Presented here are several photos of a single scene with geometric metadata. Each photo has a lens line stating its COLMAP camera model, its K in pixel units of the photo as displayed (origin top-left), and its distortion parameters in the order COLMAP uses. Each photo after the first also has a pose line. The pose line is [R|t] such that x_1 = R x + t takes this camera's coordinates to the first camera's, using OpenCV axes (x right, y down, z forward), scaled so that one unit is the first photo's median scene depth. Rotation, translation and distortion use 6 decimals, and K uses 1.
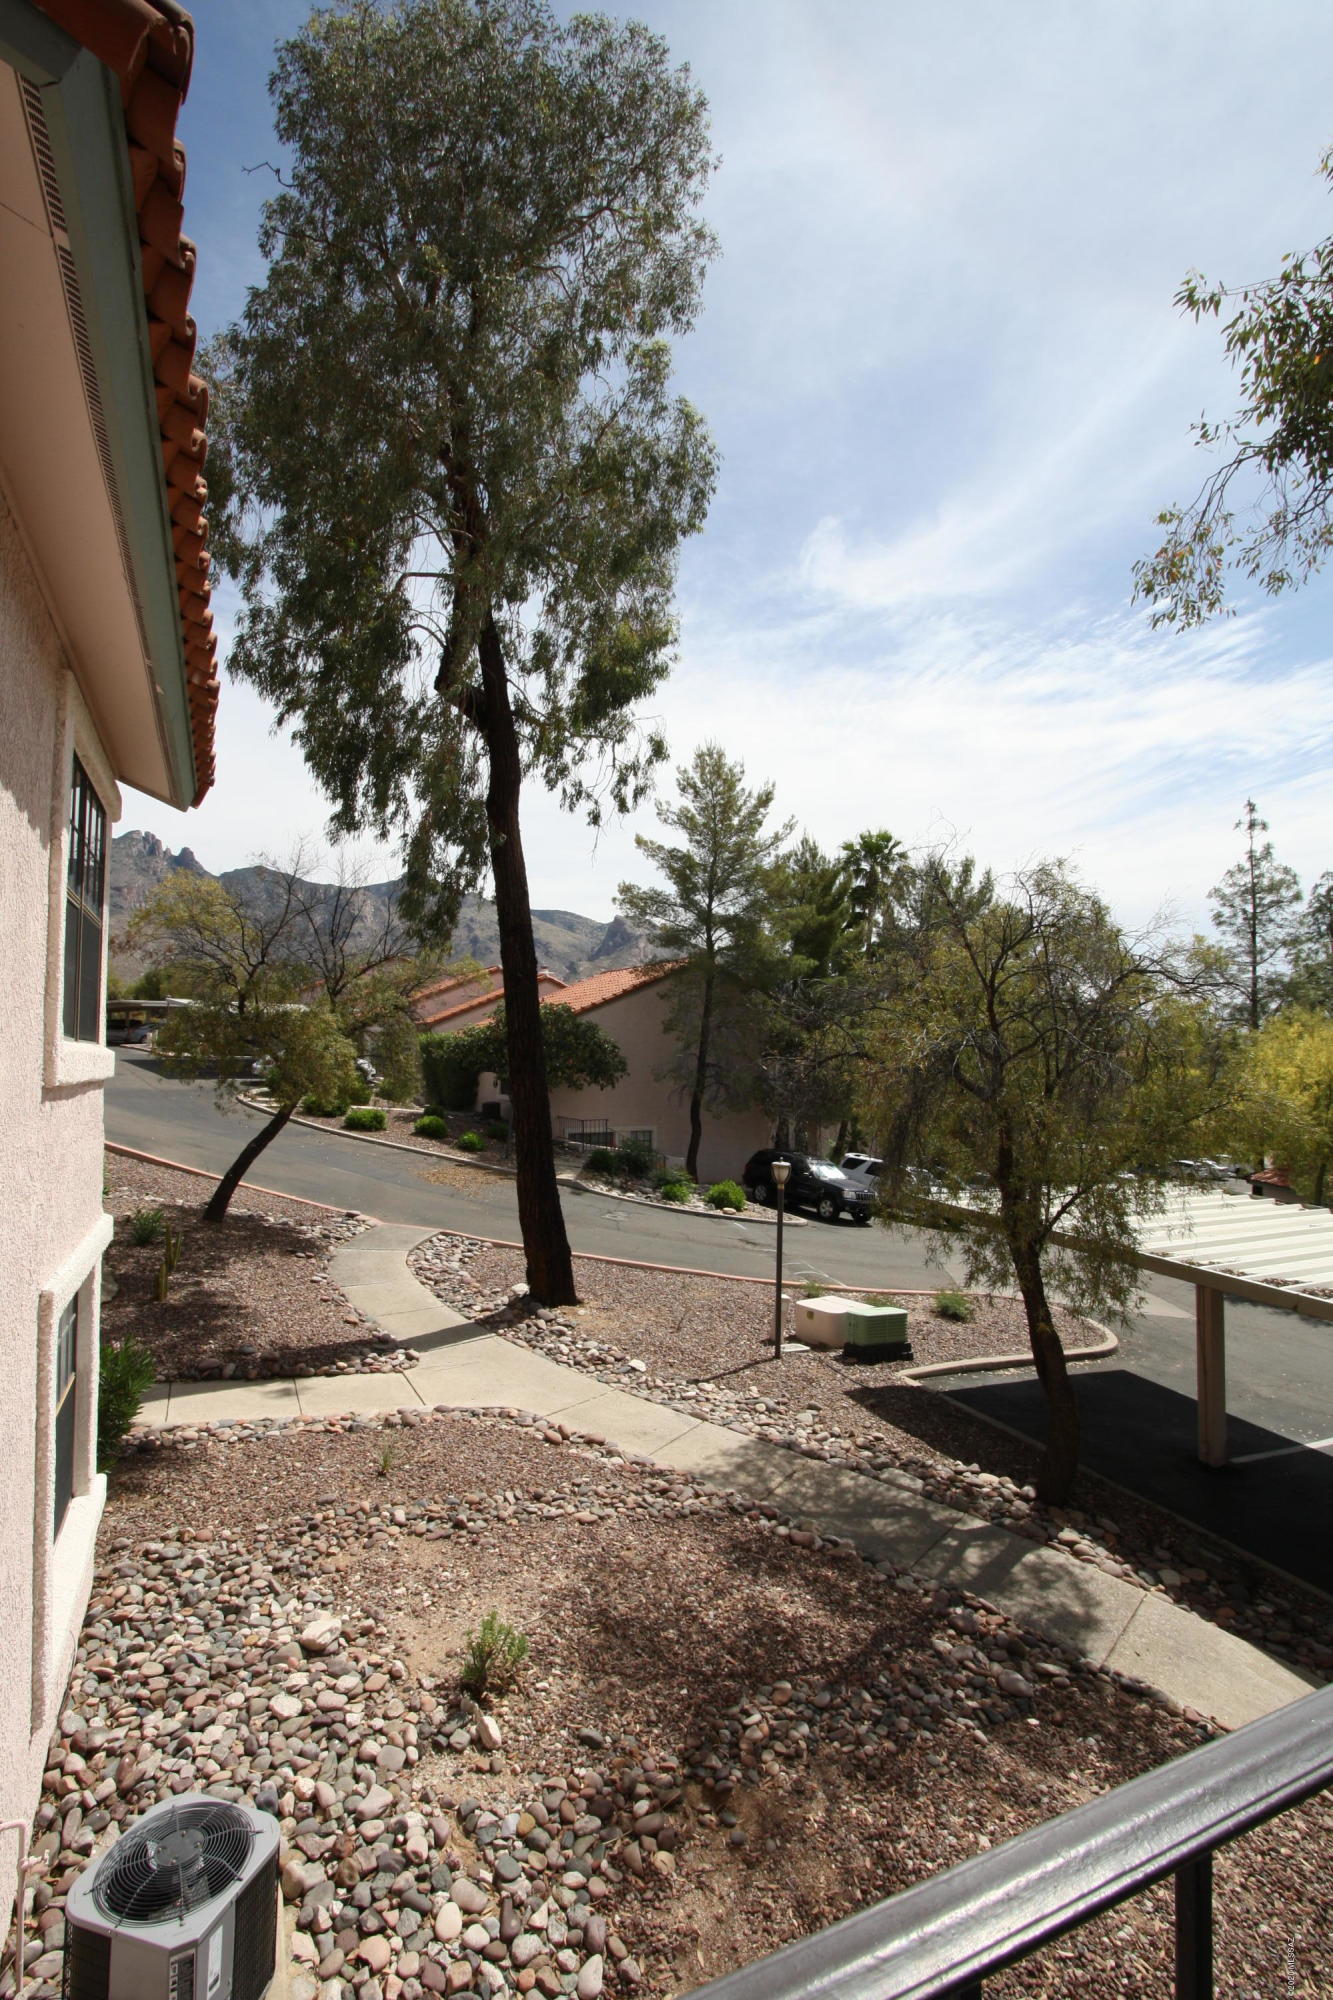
lens RADIAL K [[933.0, 0, 659.8], [0, 933.0, 1014.4], [0, 0, 1]] dist [-0.011459, -0.000395]
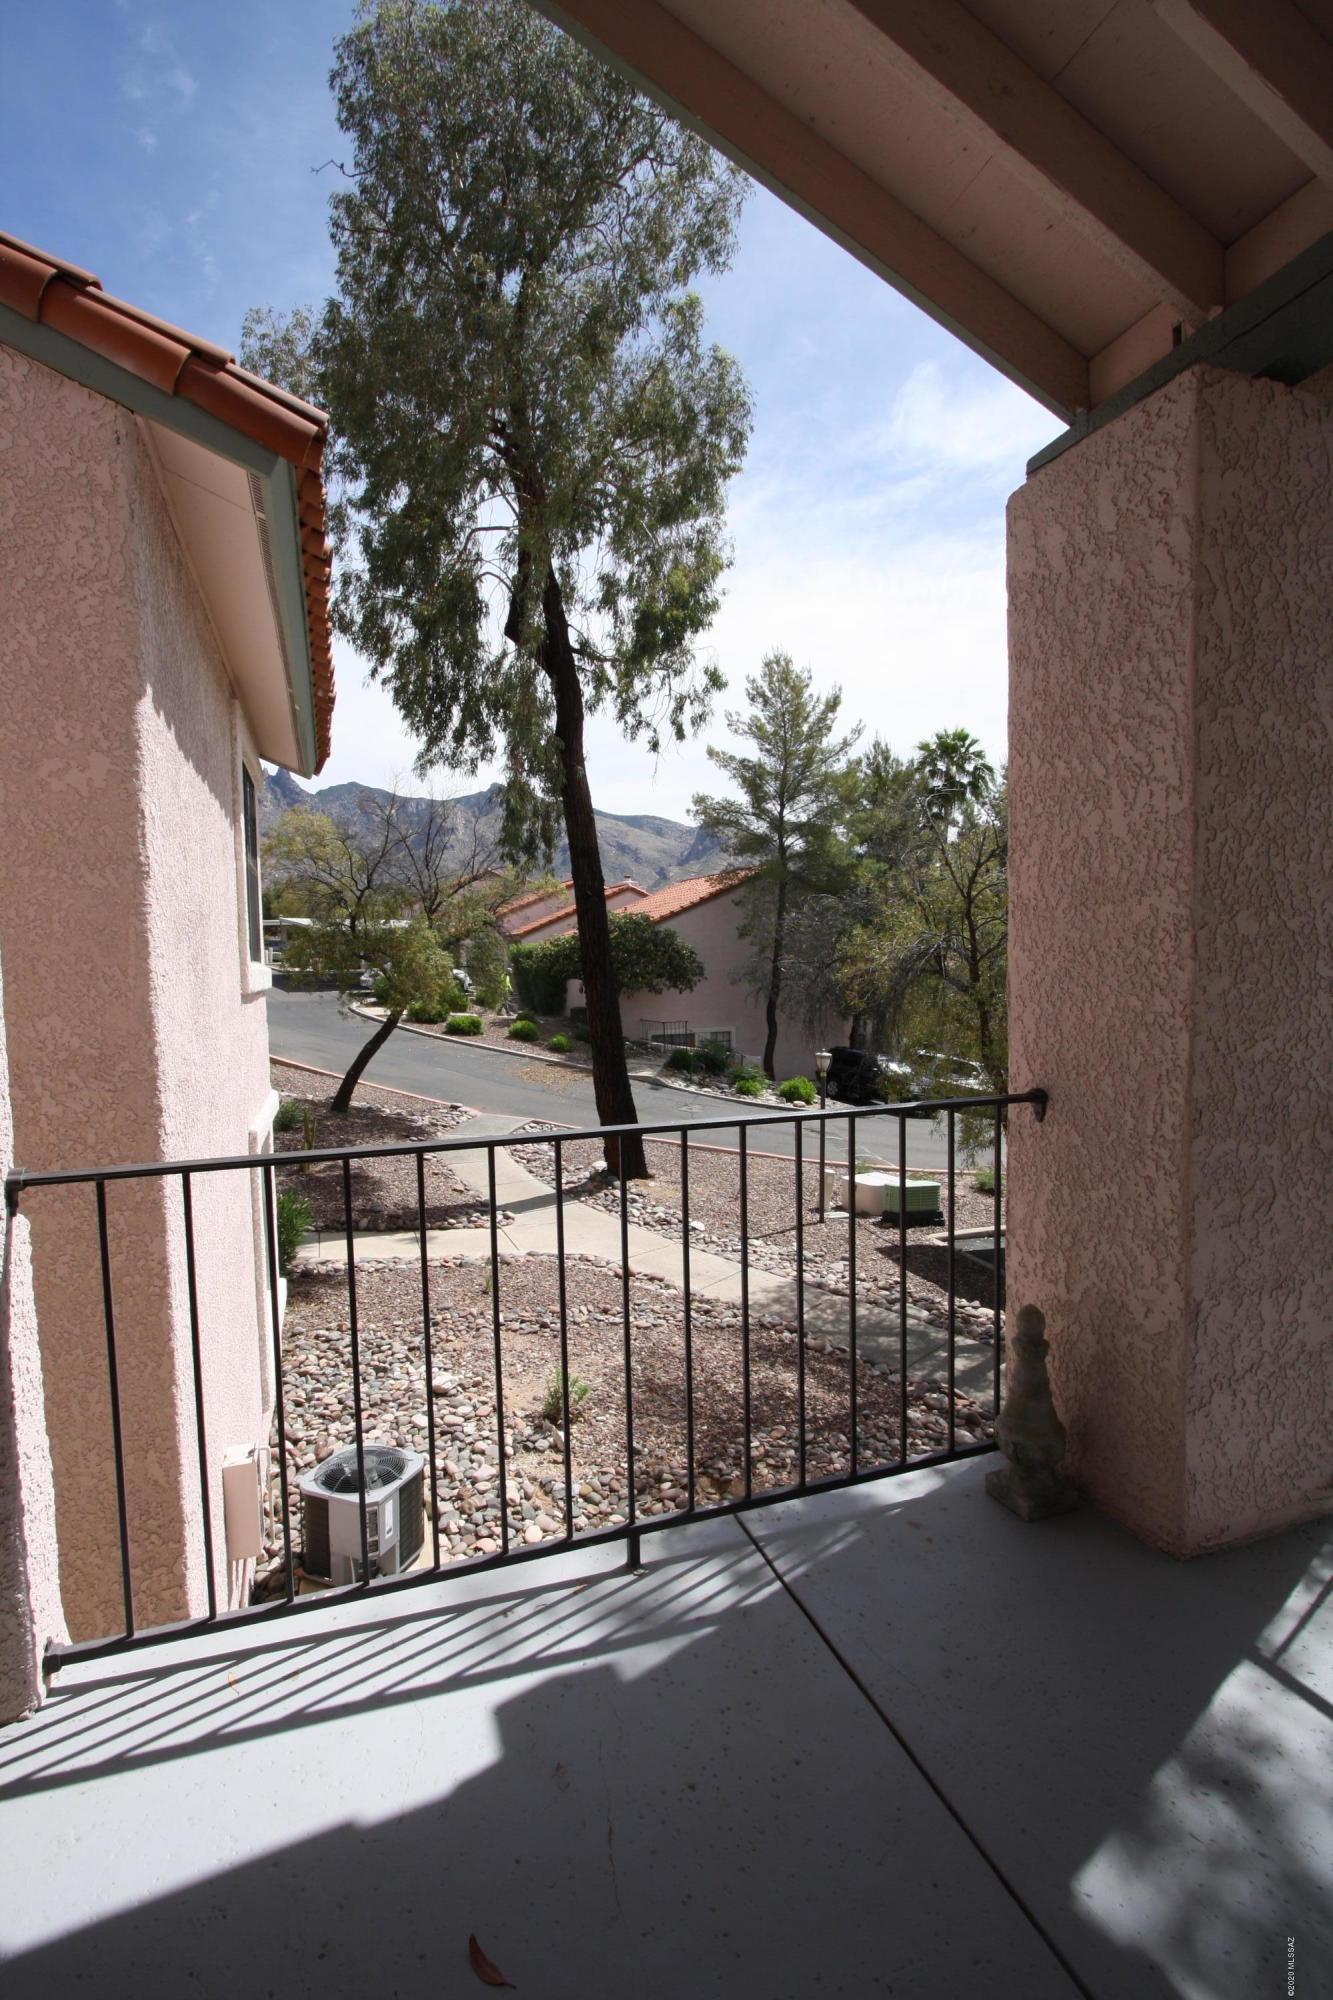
lens RADIAL K [[933.0, 0, 659.8], [0, 933.0, 1014.4], [0, 0, 1]] dist [-0.011459, -0.000395]
pose [[0.994946, -0.016496, -0.099045, 0.045861], [0.026453, 0.994628, 0.100081, -0.006313], [0.096862, -0.102195, 0.990037, -0.130477]]
